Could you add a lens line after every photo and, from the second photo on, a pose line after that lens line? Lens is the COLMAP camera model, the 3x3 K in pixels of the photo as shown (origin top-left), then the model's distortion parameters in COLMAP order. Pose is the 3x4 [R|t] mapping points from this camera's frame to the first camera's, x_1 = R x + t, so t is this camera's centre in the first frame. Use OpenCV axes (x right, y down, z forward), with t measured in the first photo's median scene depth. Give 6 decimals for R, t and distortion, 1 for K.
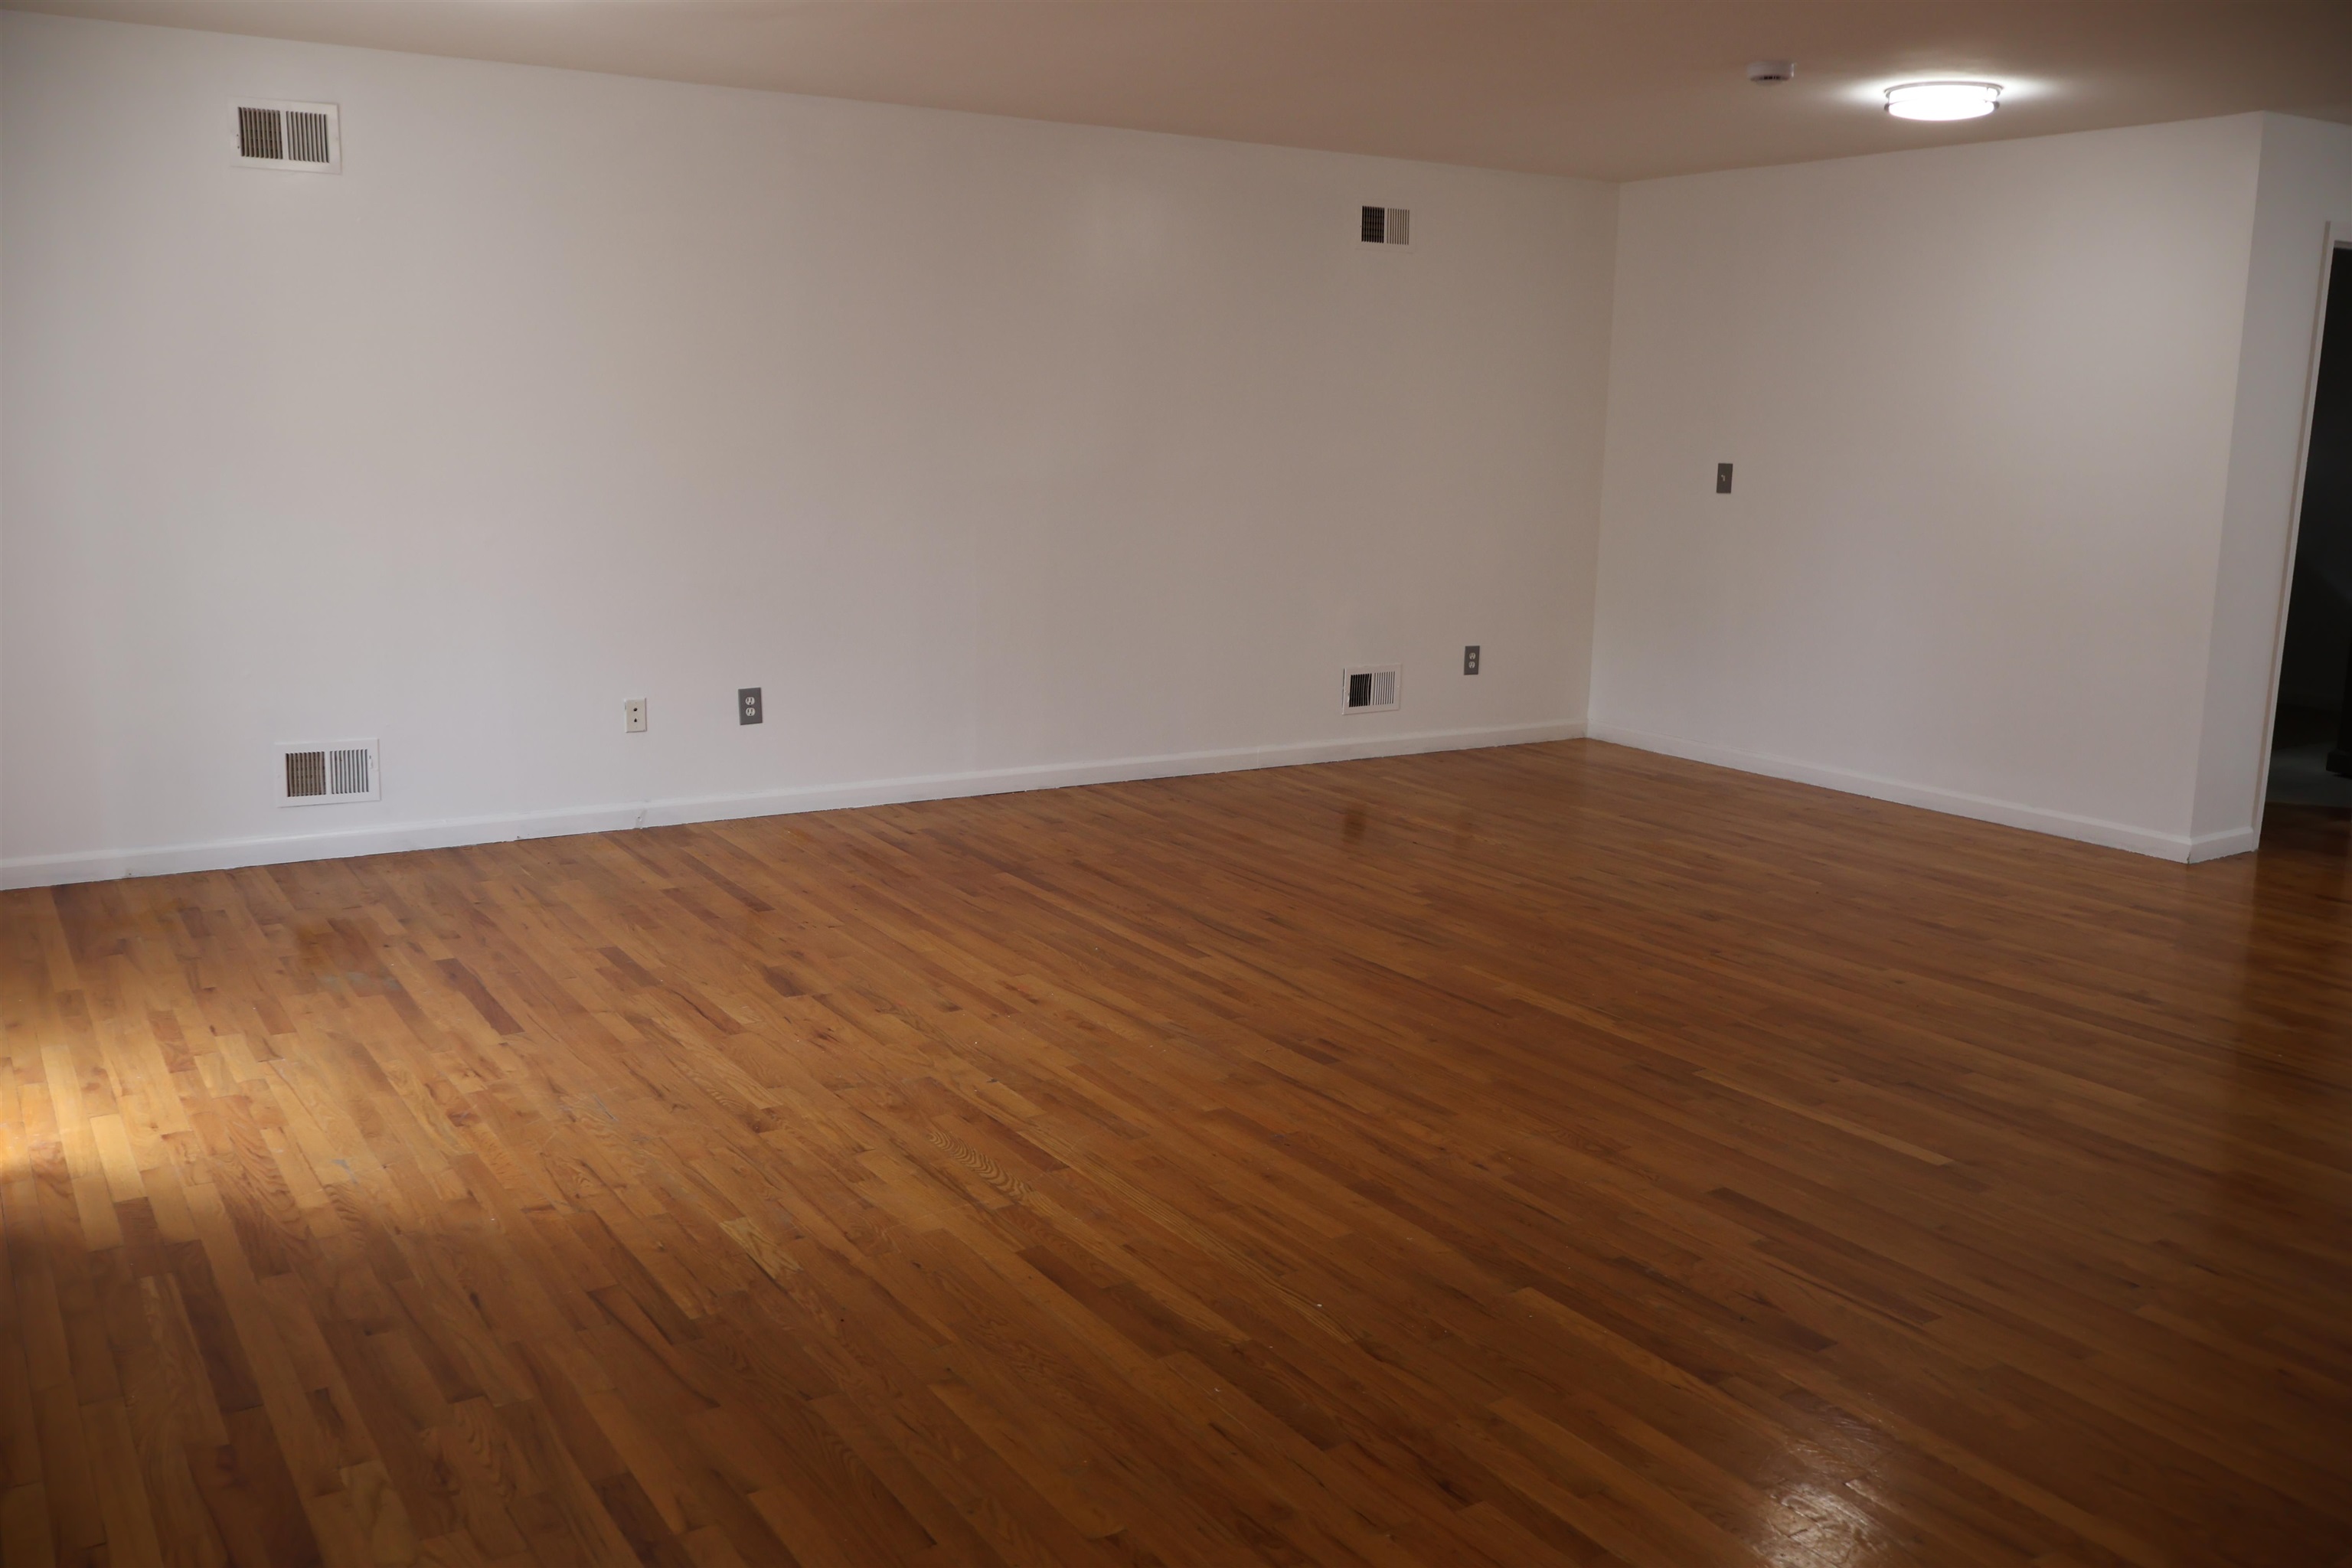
lens RADIAL K [[1978.5, 0, 1176.0], [0, 1978.5, 784.0], [0, 0, 1]] dist [0.013051, 0.008158]
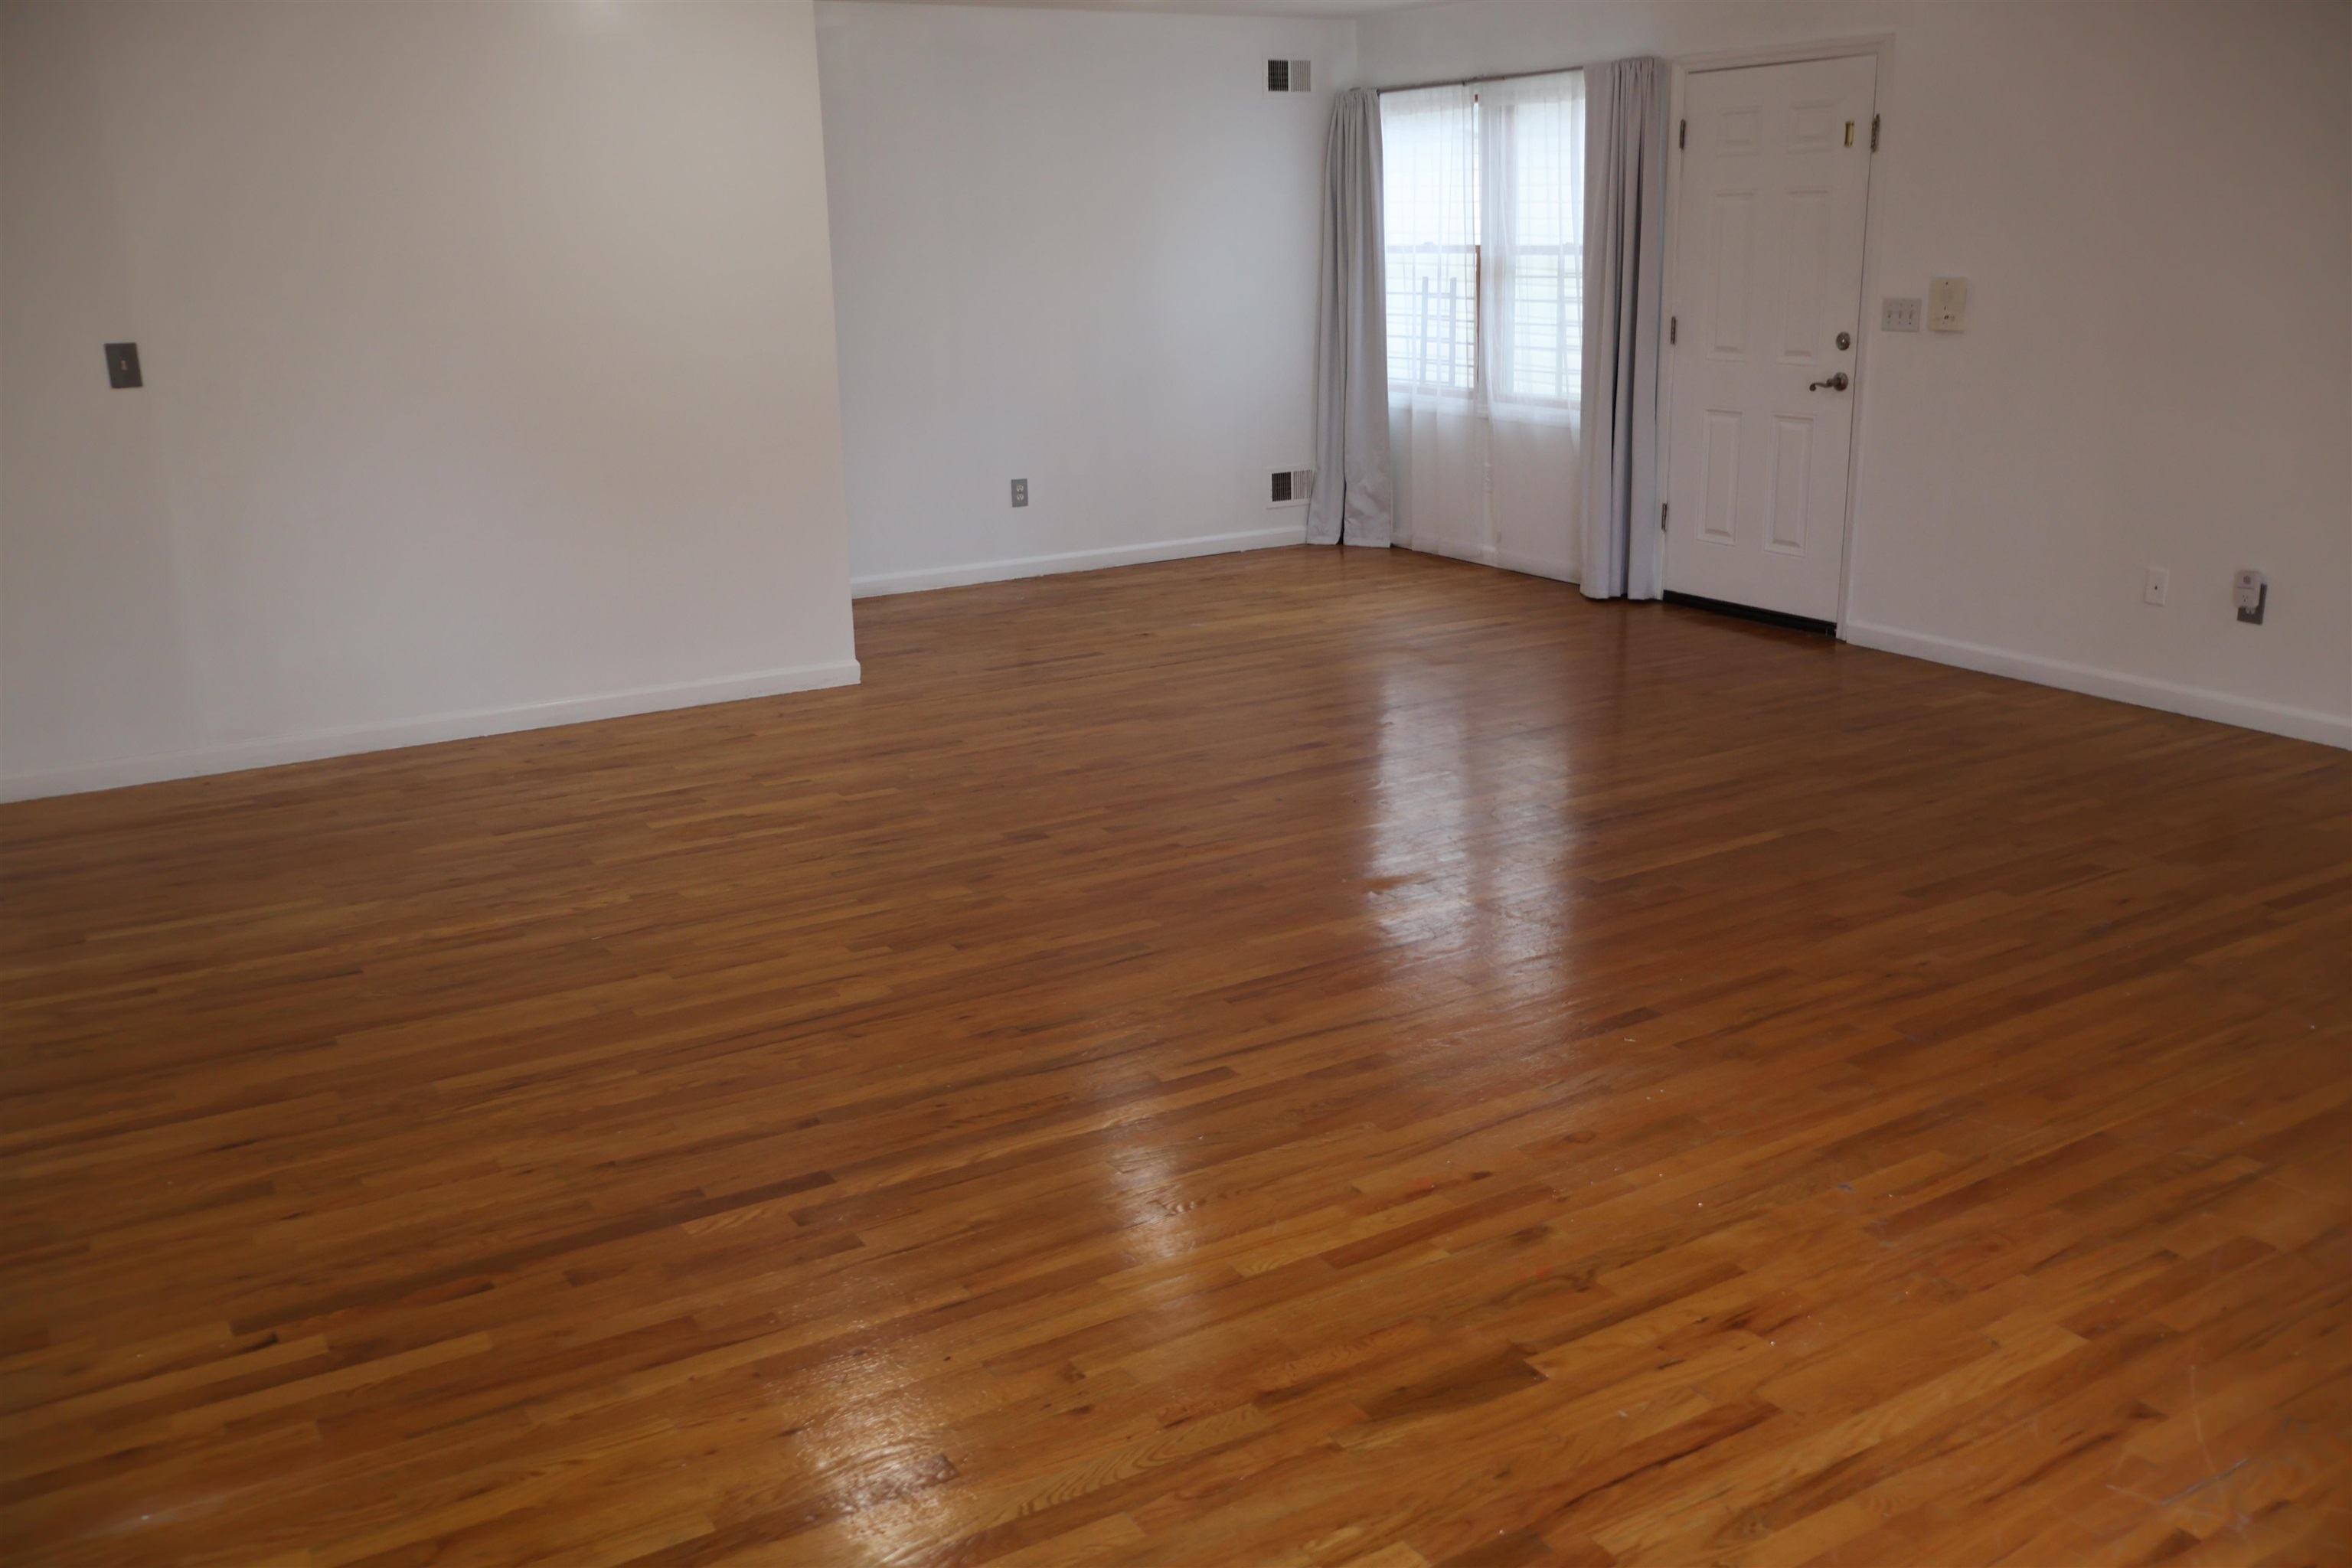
lens RADIAL K [[2012.4, 0, 1178.8], [0, 2012.4, 890.5], [0, 0, 1]] dist [0.005067, 0.002564]
pose [[0.009247, -0.330628, 0.943716, -0.789874], [0.206638, 0.924018, 0.321702, -0.251472], [-0.978374, 0.192032, 0.076865, 1.204379]]
